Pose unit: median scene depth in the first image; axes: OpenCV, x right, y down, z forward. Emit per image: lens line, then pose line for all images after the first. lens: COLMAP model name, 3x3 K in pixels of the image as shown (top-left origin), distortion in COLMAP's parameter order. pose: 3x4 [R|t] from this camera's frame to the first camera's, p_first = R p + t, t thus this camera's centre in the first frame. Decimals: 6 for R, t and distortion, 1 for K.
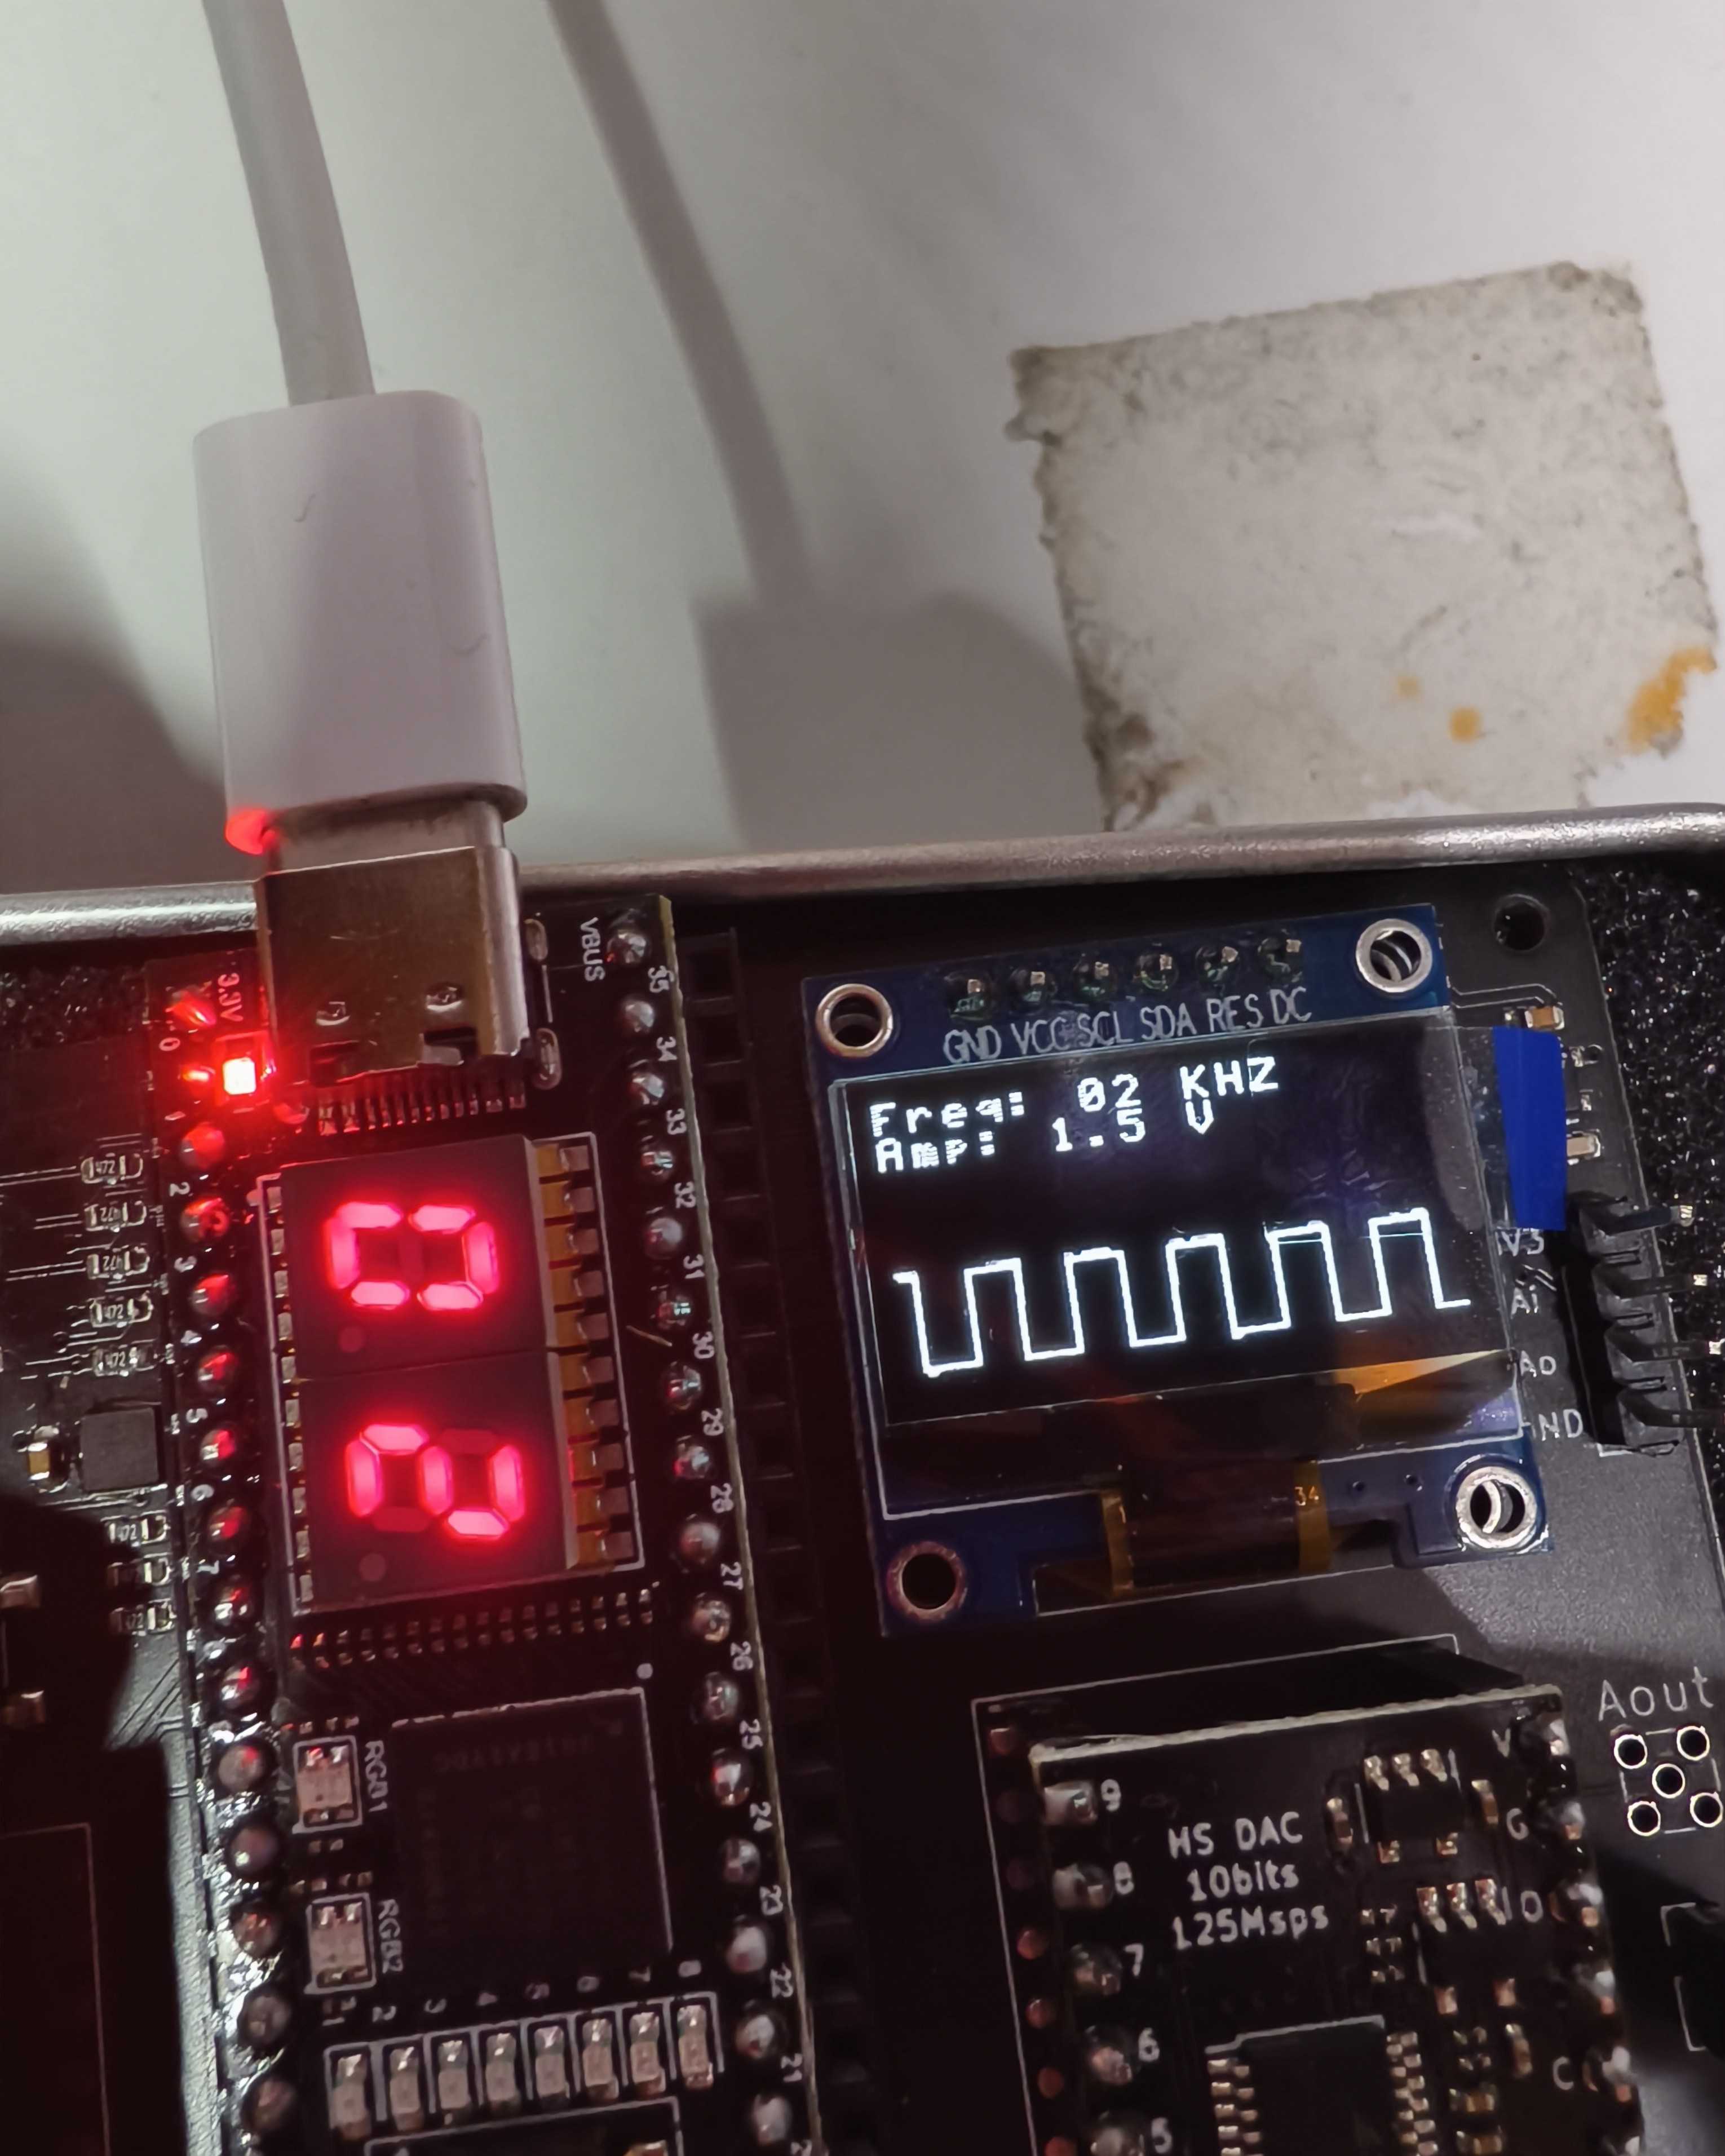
lens RADIAL K [[1745.6, 0, 827.1], [0, 1745.6, 1143.9], [0, 0, 1]] dist [0.005429, -0.006392]
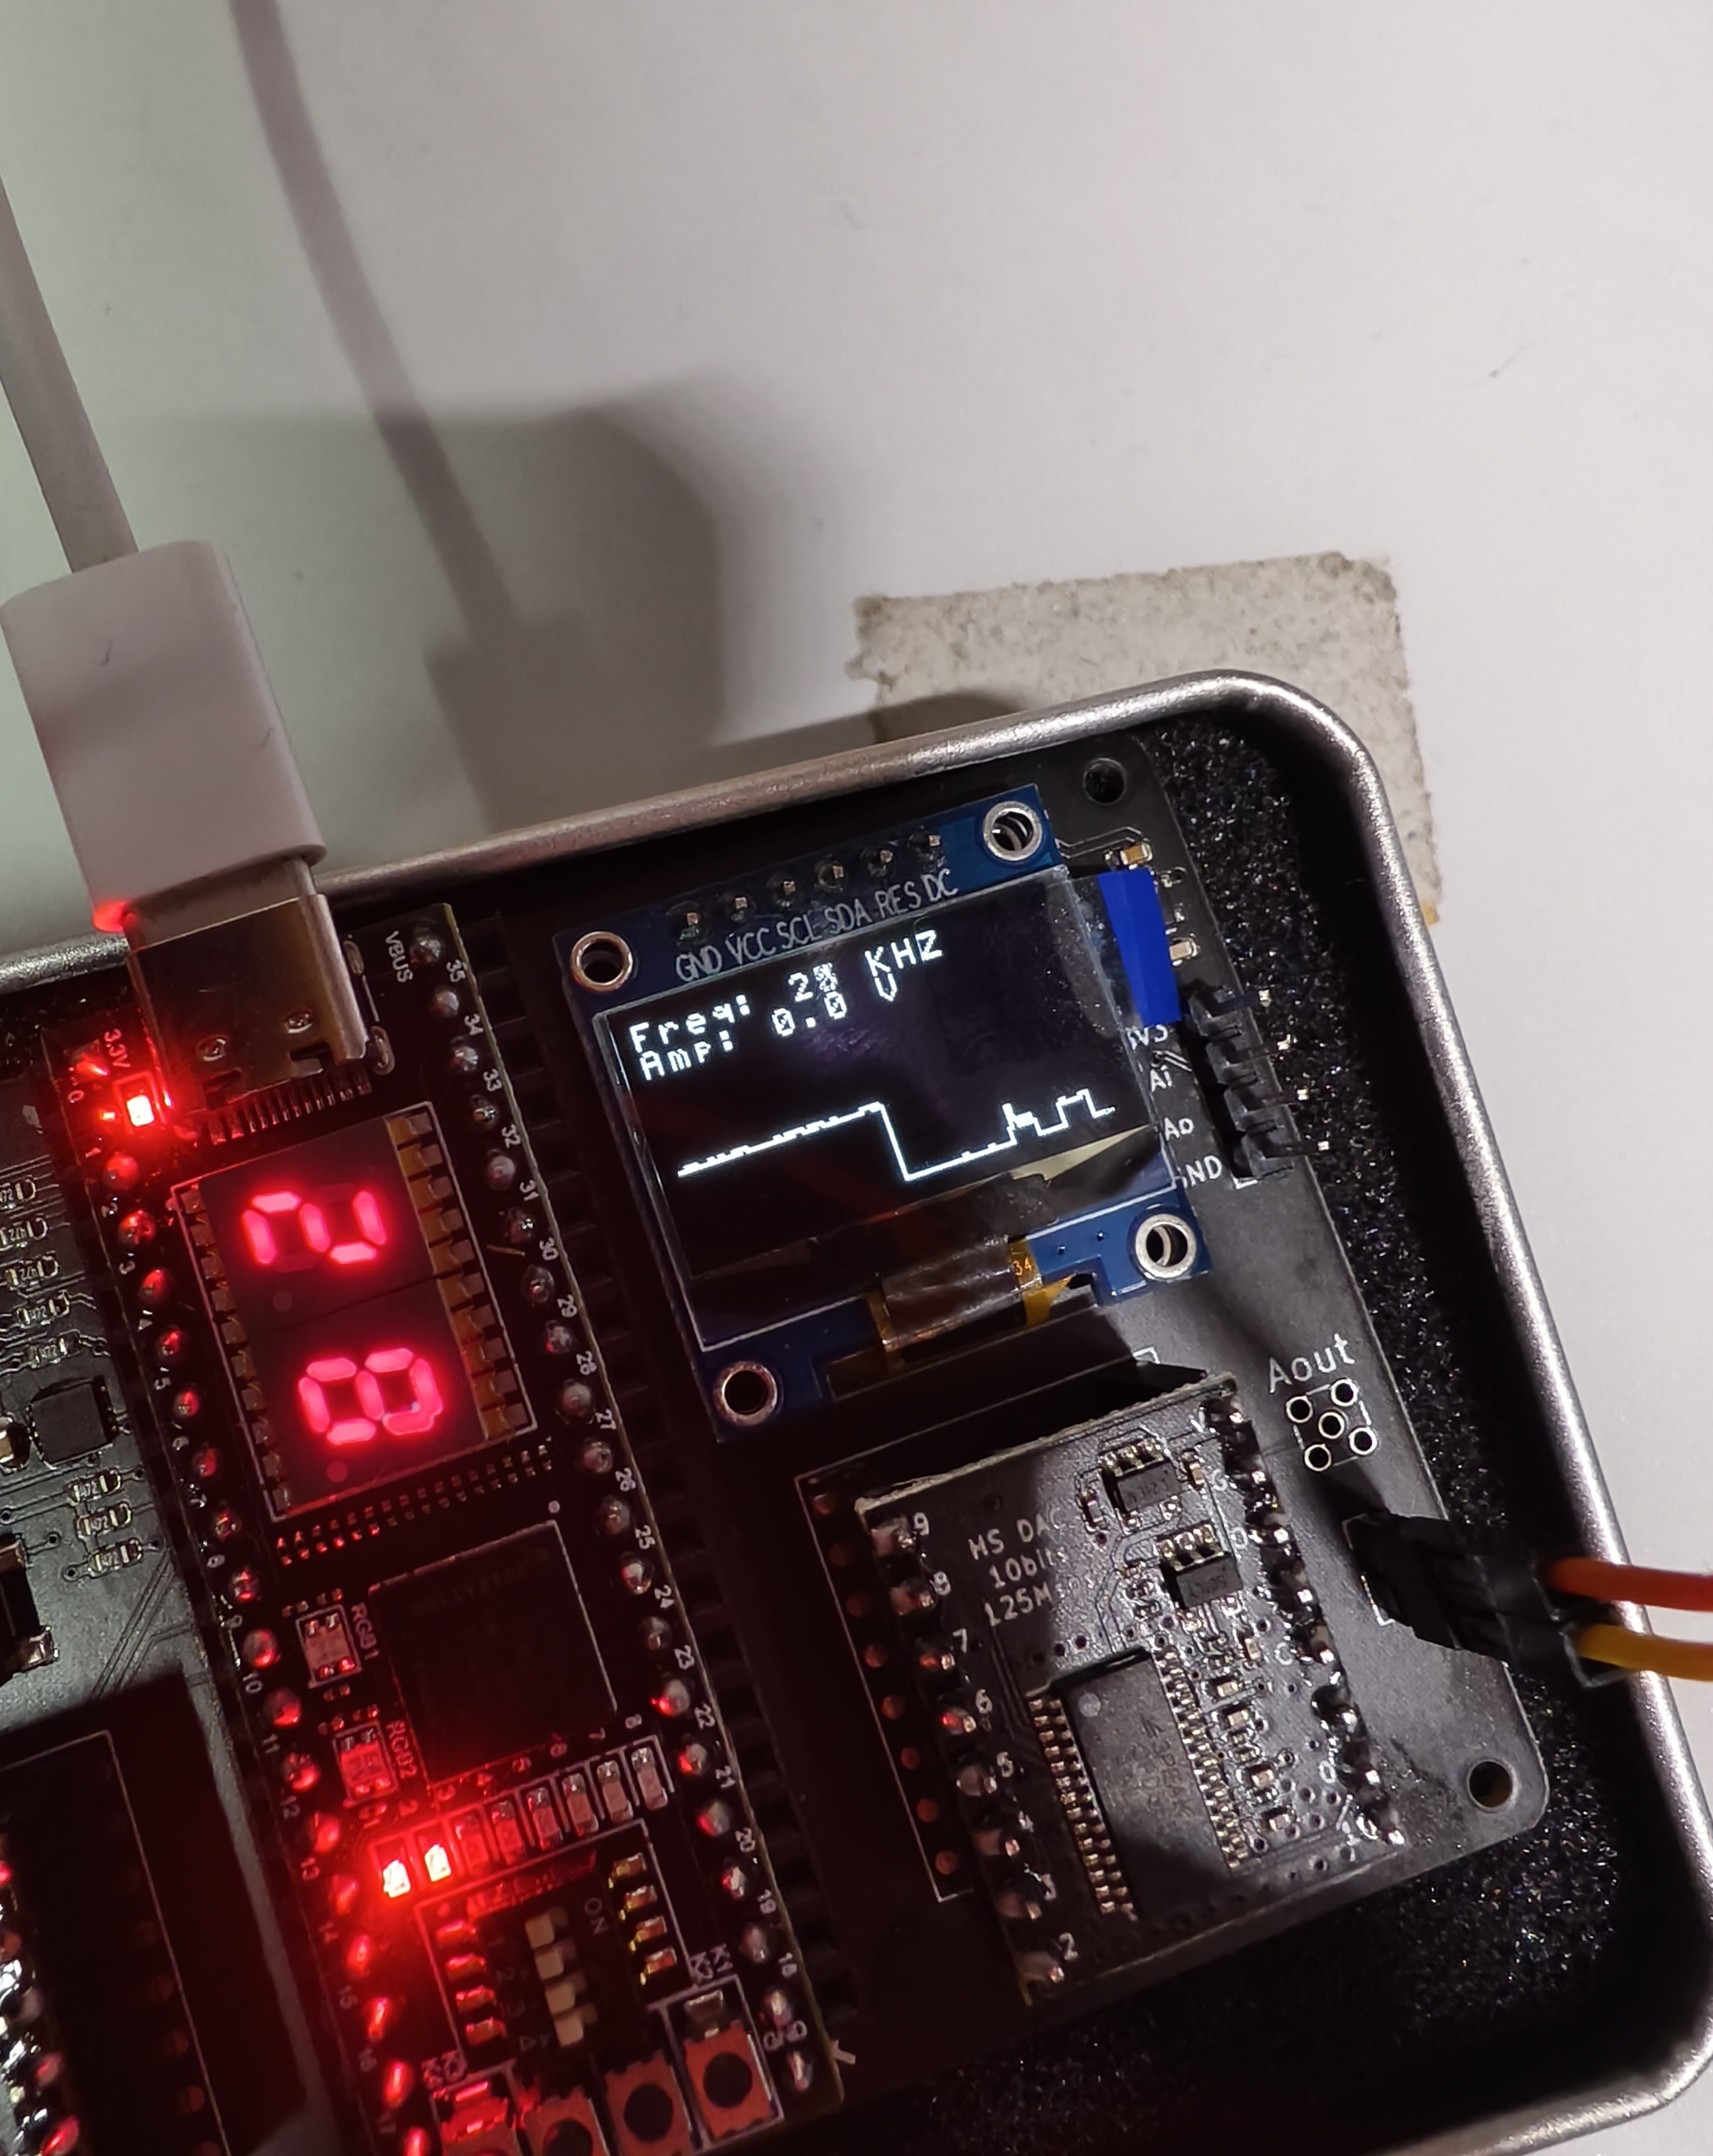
lens RADIAL K [[1745.6, 0, 639.8], [0, 1745.6, 1000.7], [0, 0, 1]] dist [0.005429, -0.006392]
pose [[0.978861, -0.186587, 0.083767, -0.077674], [0.184816, 0.982360, 0.028498, -0.086133], [-0.087607, -0.012414, 0.996078, -0.271498]]
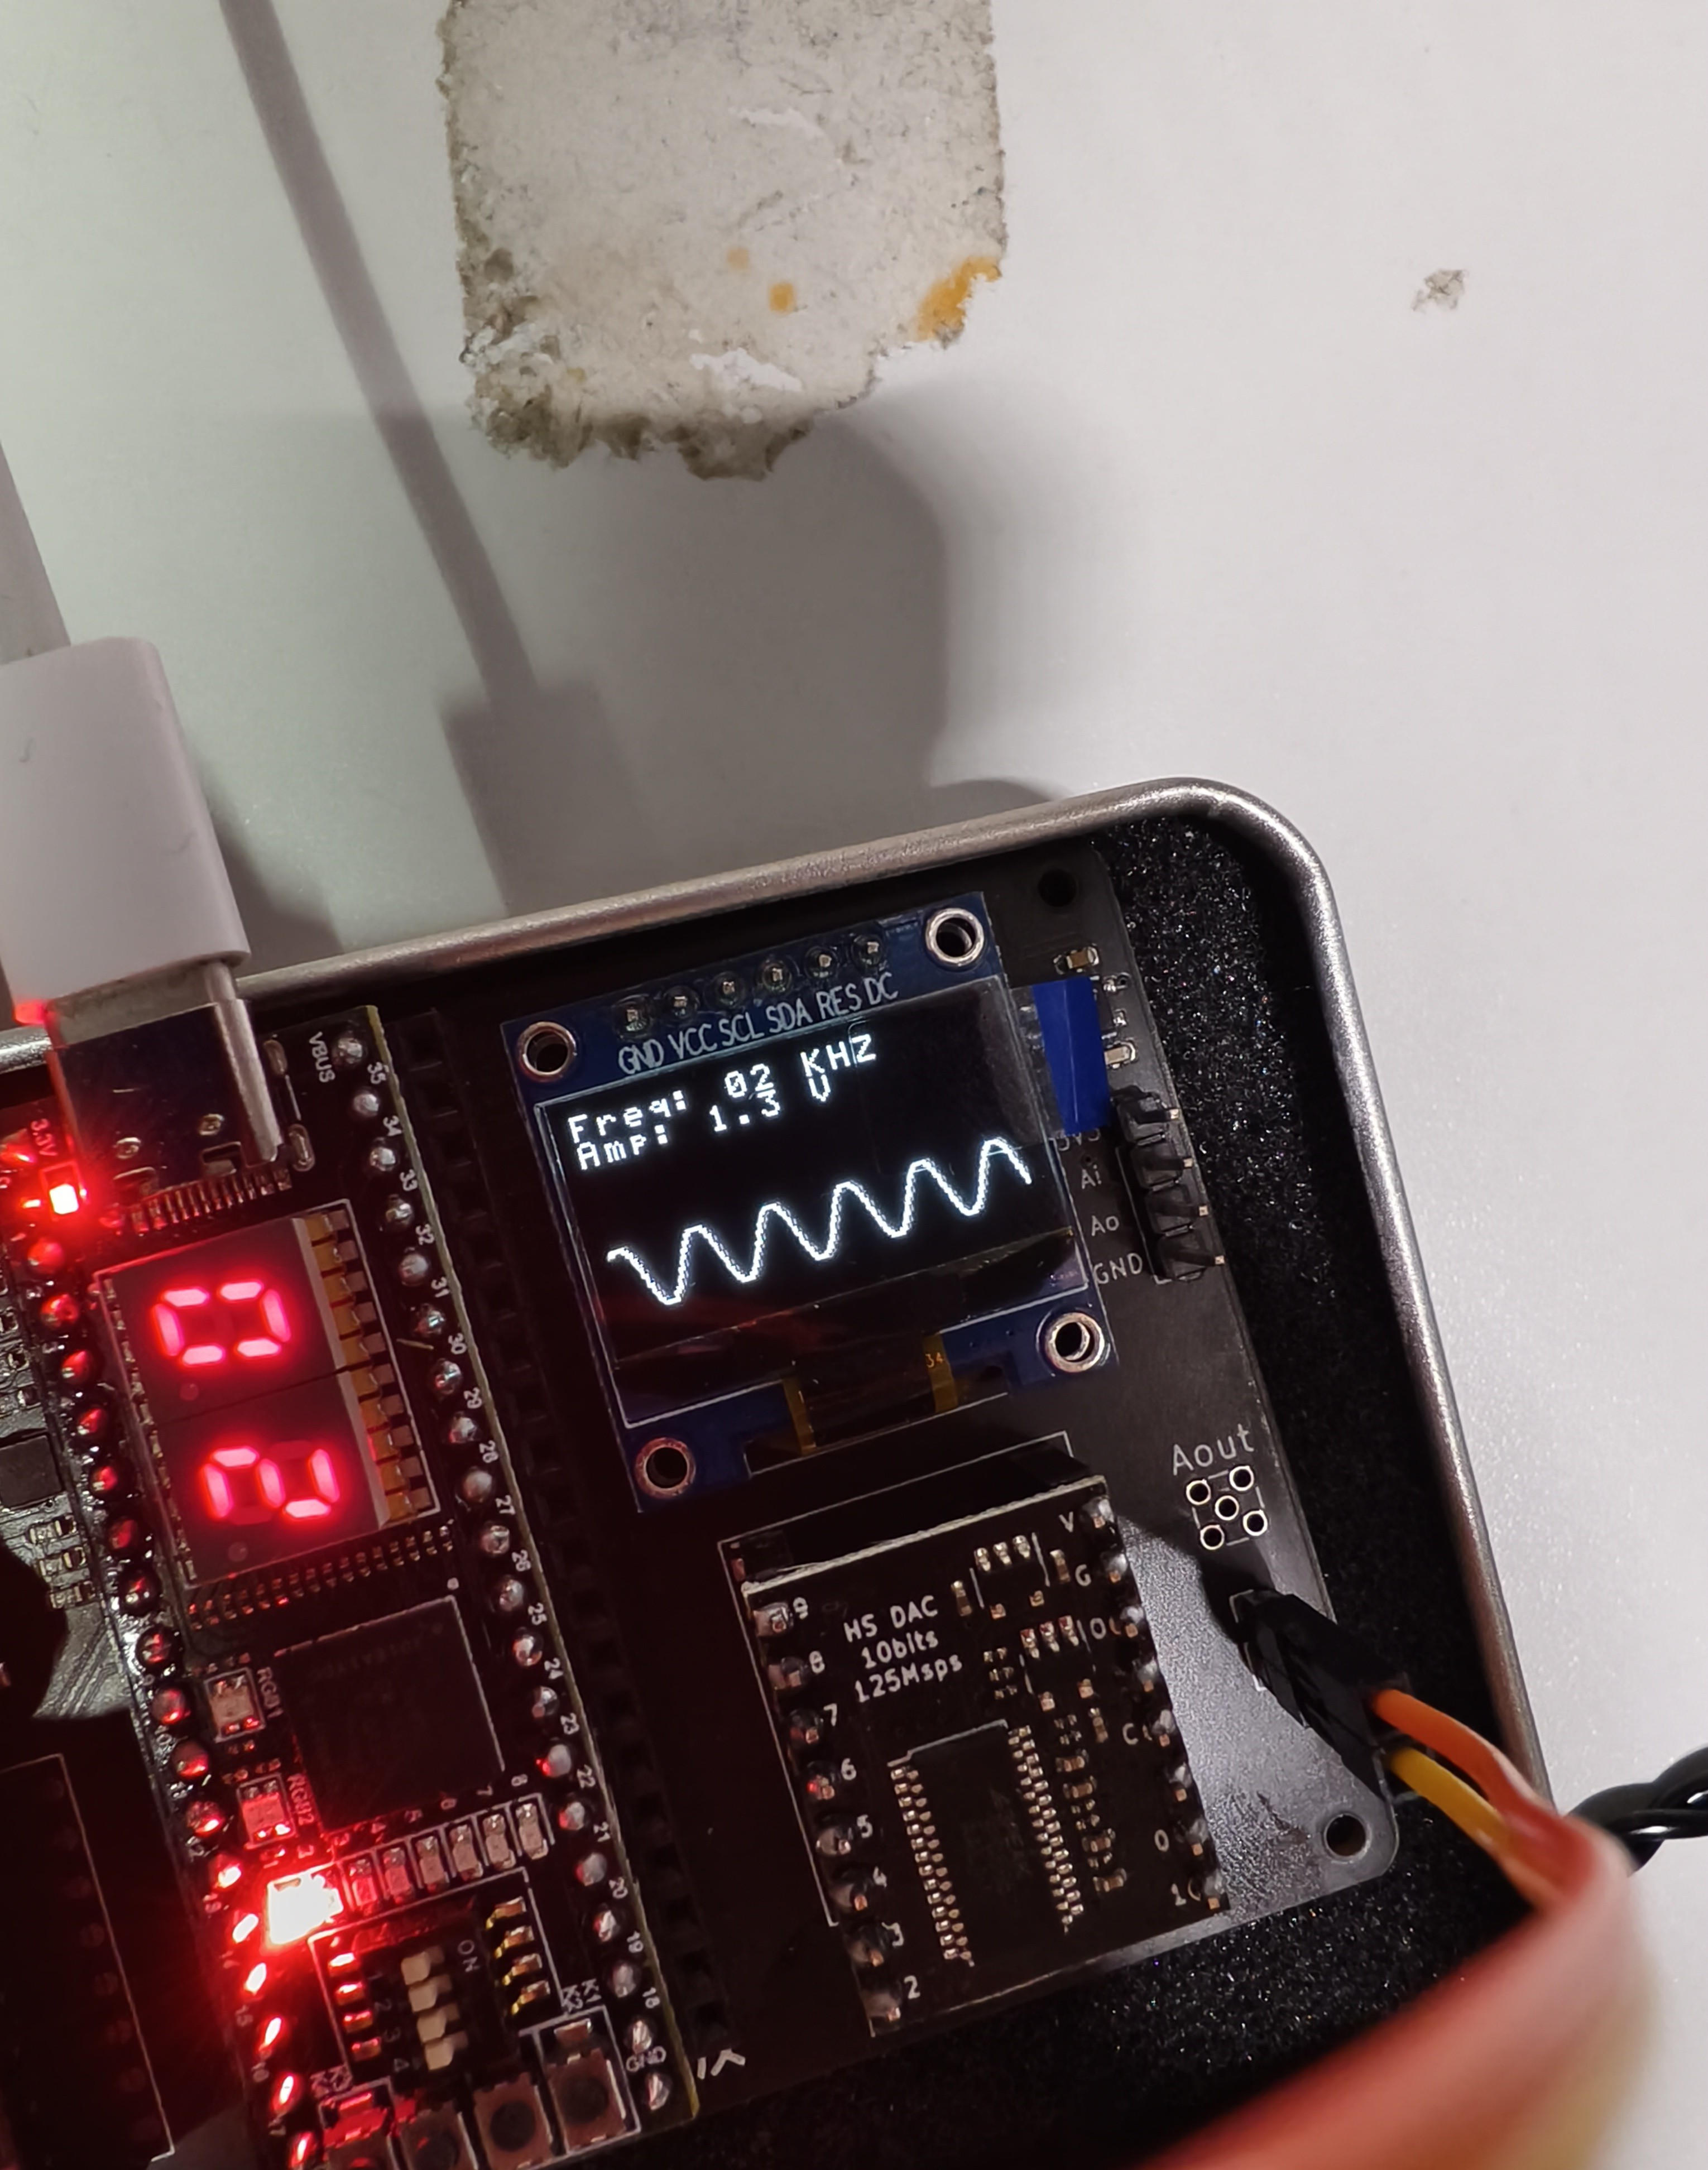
lens RADIAL K [[1721.8, 0, 845.2], [0, 1721.8, 1106.6], [0, 0, 1]] dist [-0.006431, 0.004917]
pose [[0.983994, -0.155339, 0.087326, 0.133766], [0.143743, 0.981527, 0.126266, -0.185382], [-0.105327, -0.111693, 0.988145, -0.314737]]
